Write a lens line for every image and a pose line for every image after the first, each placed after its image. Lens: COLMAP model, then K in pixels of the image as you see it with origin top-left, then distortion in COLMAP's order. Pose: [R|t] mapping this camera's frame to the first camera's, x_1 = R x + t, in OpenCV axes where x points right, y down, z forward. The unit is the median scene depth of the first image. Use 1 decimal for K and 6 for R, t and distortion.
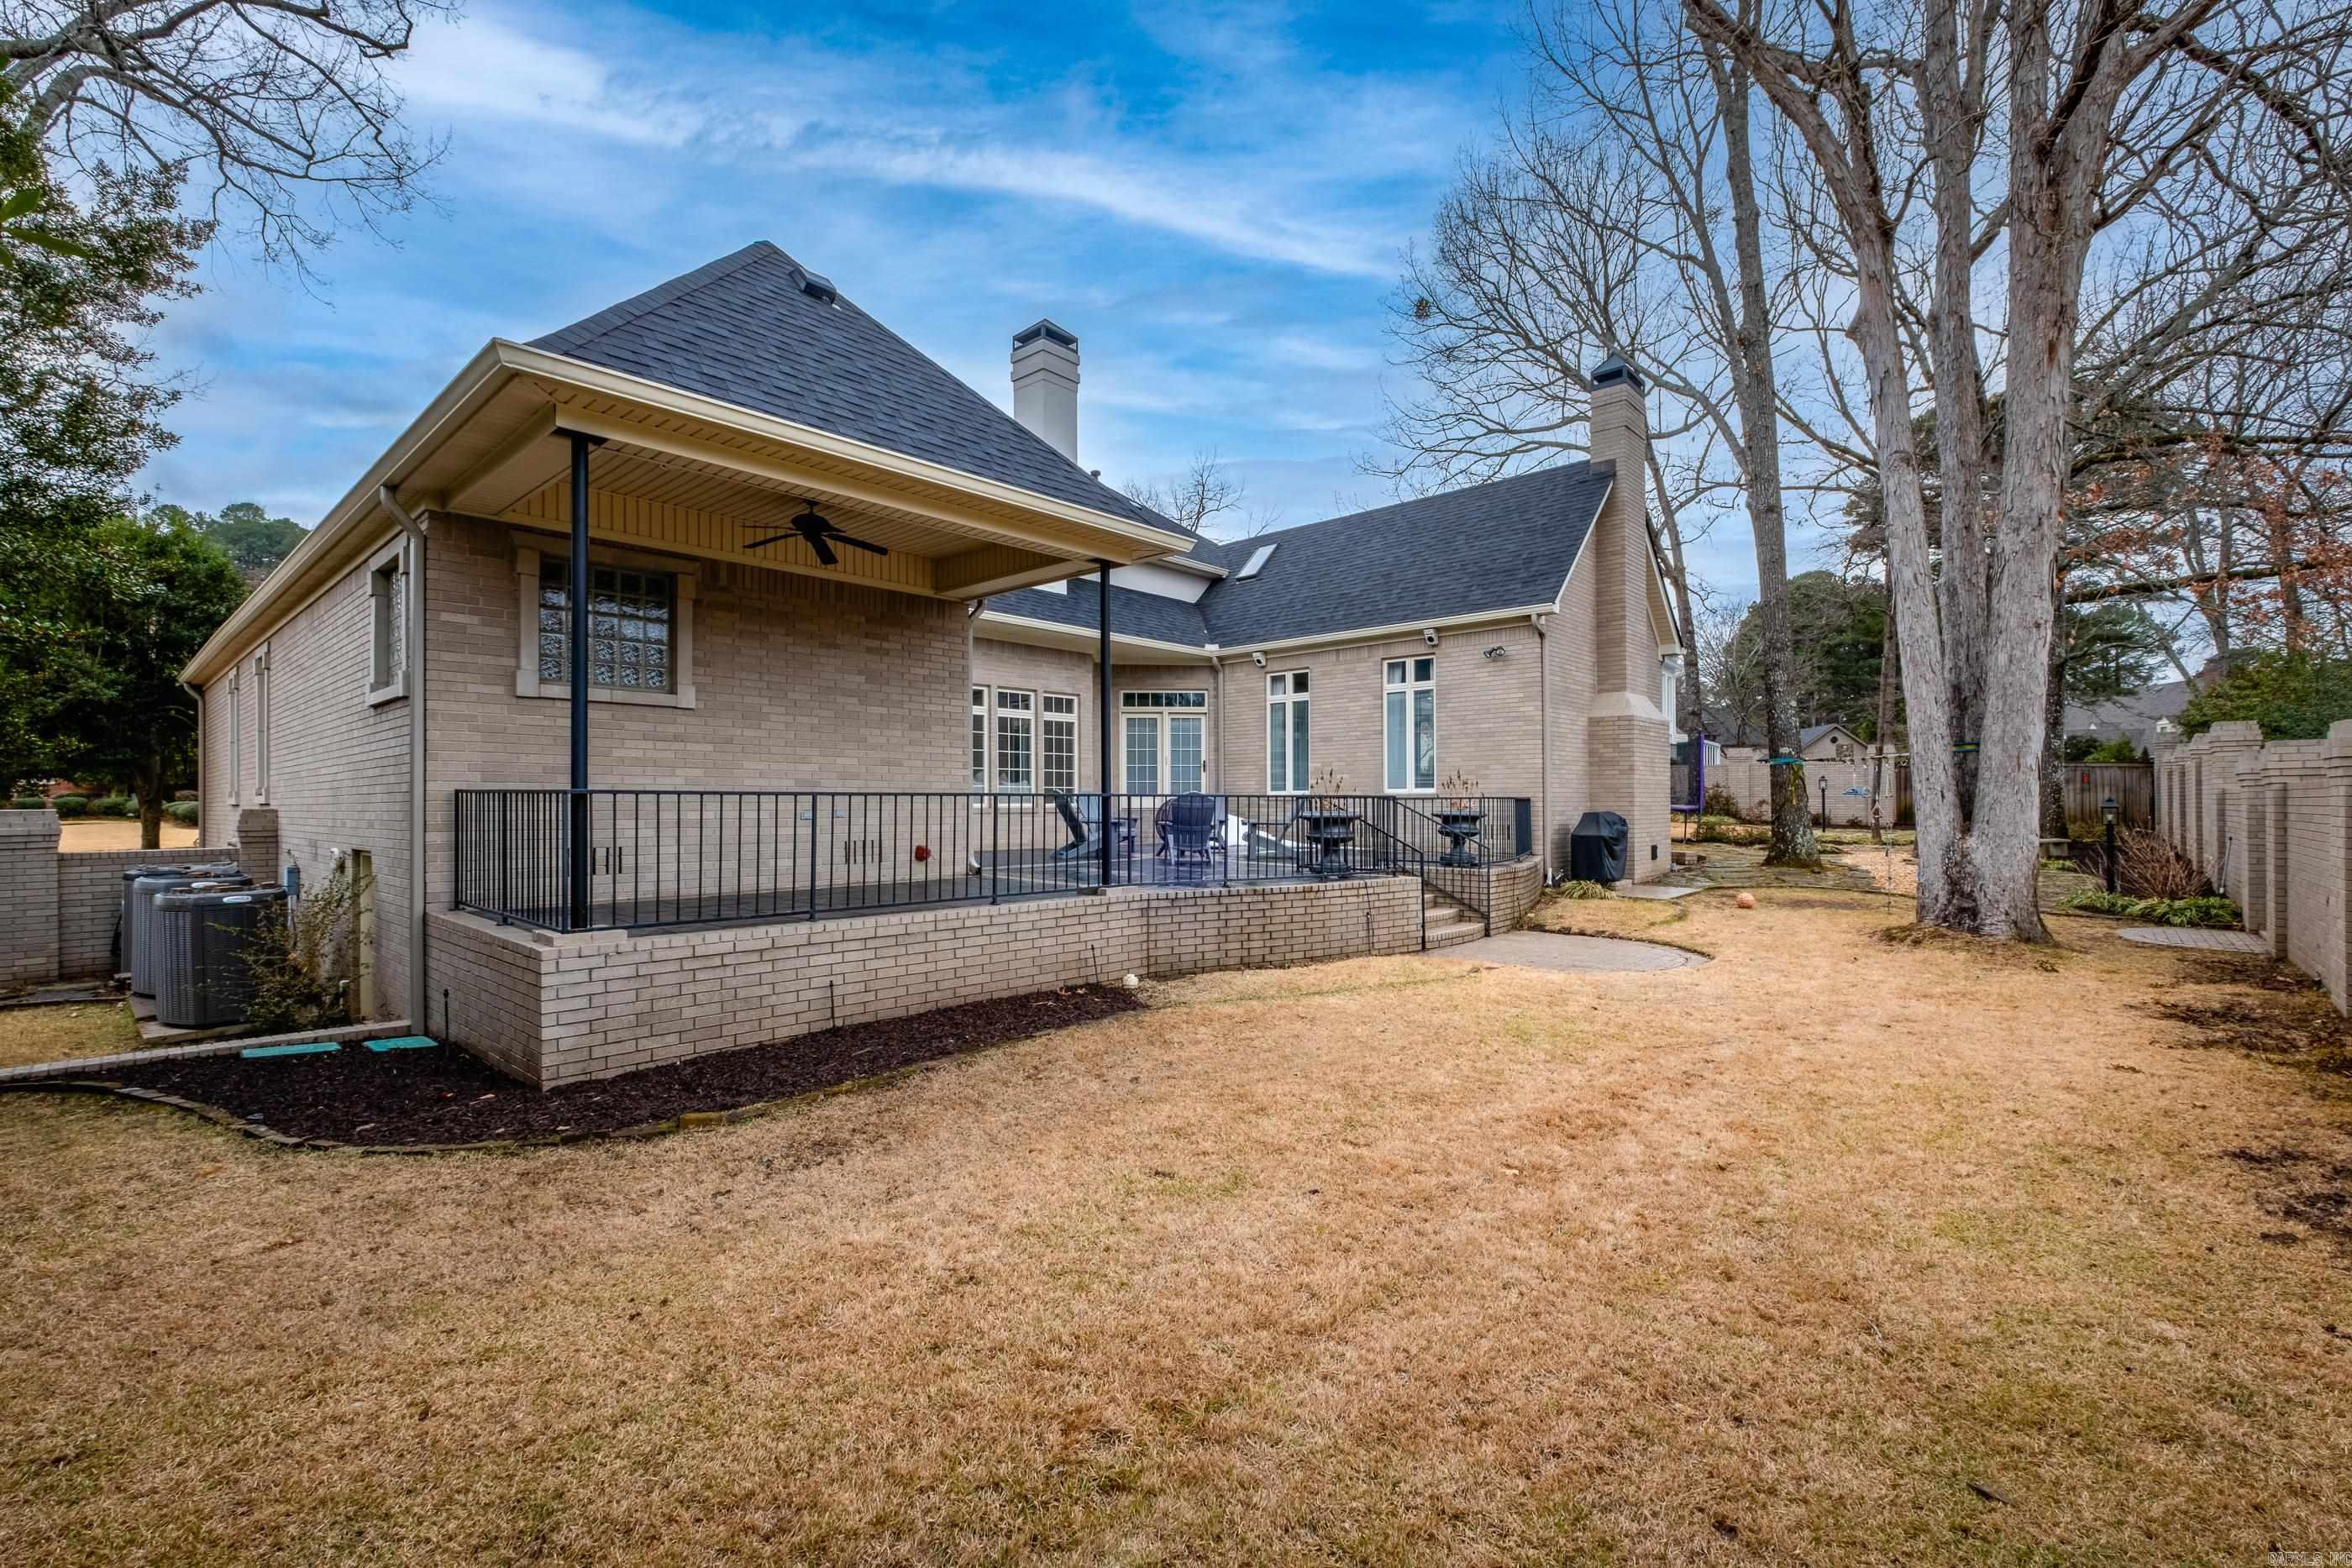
lens RADIAL K [[1036.8, 0, 1163.3], [0, 1036.8, 791.0], [0, 0, 1]] dist [0.002106, 0.000029]
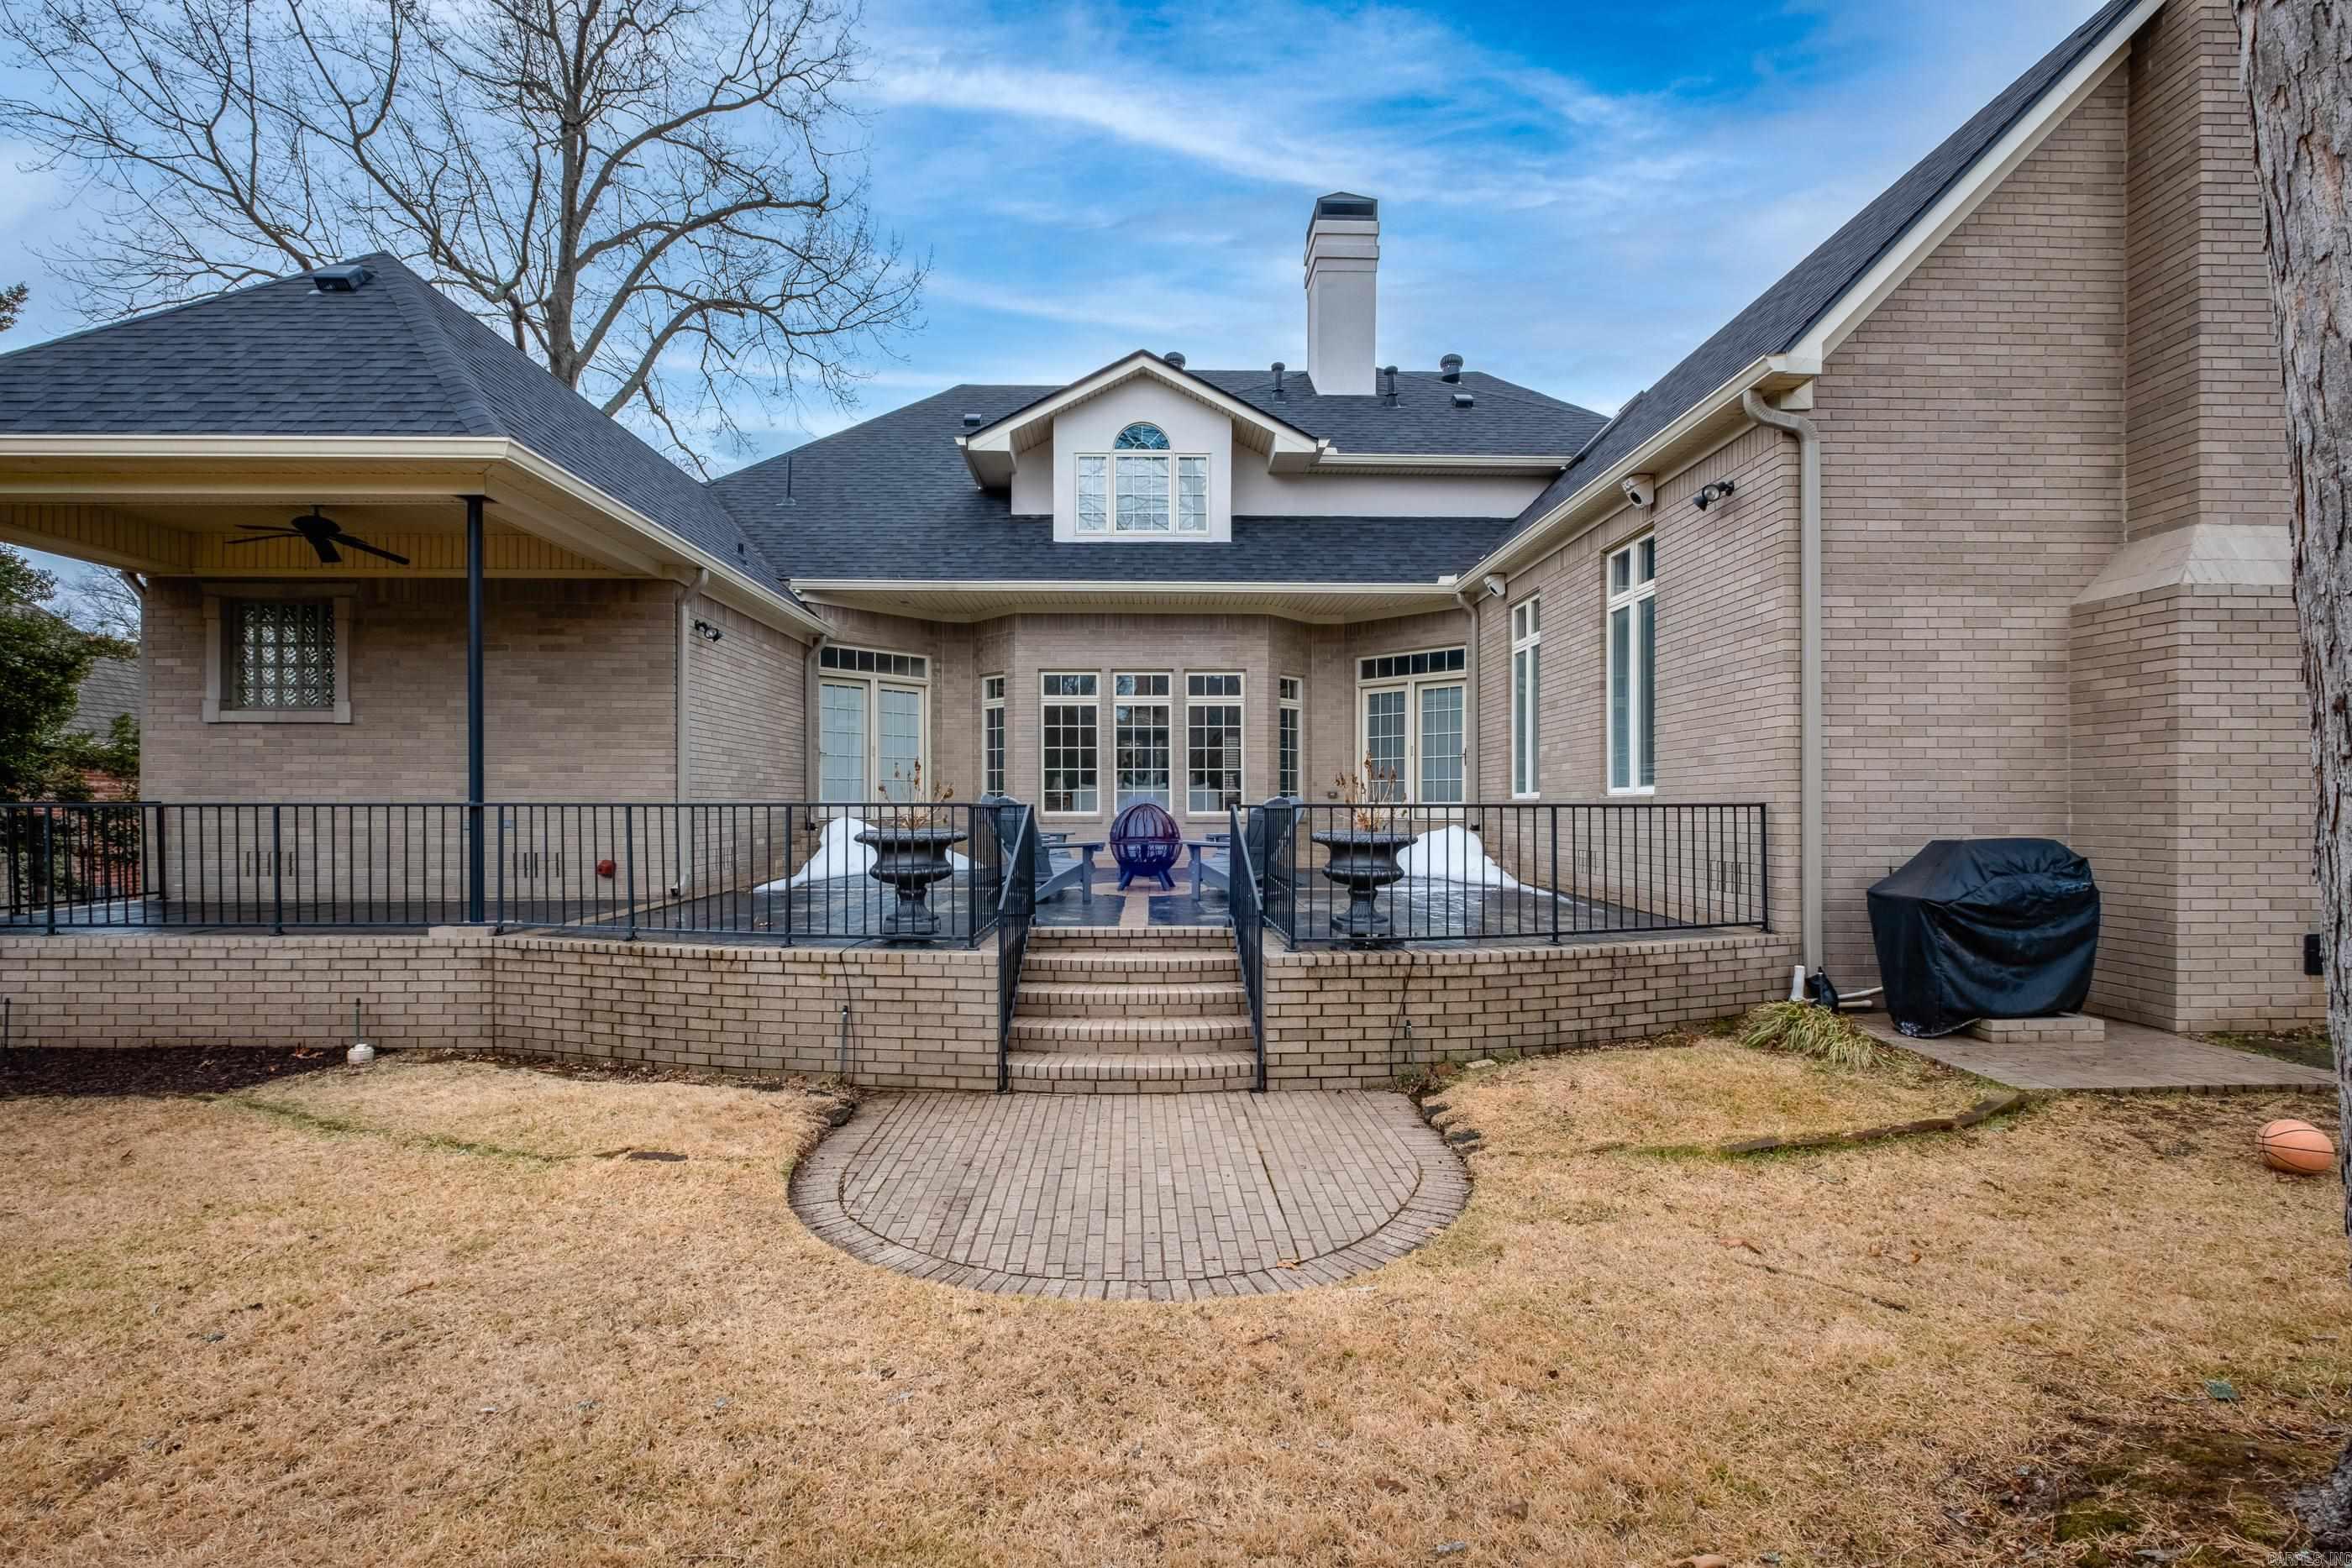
lens RADIAL K [[1036.8, 0, 1163.4], [0, 1036.8, 799.6], [0, 0, 1]] dist [0.002106, 0.000029]
pose [[0.685166, -0.004359, -0.728374, 0.749095], [0.007412, 0.999972, 0.000988, 0.002859], [0.728350, -0.006076, 0.685179, 0.746863]]
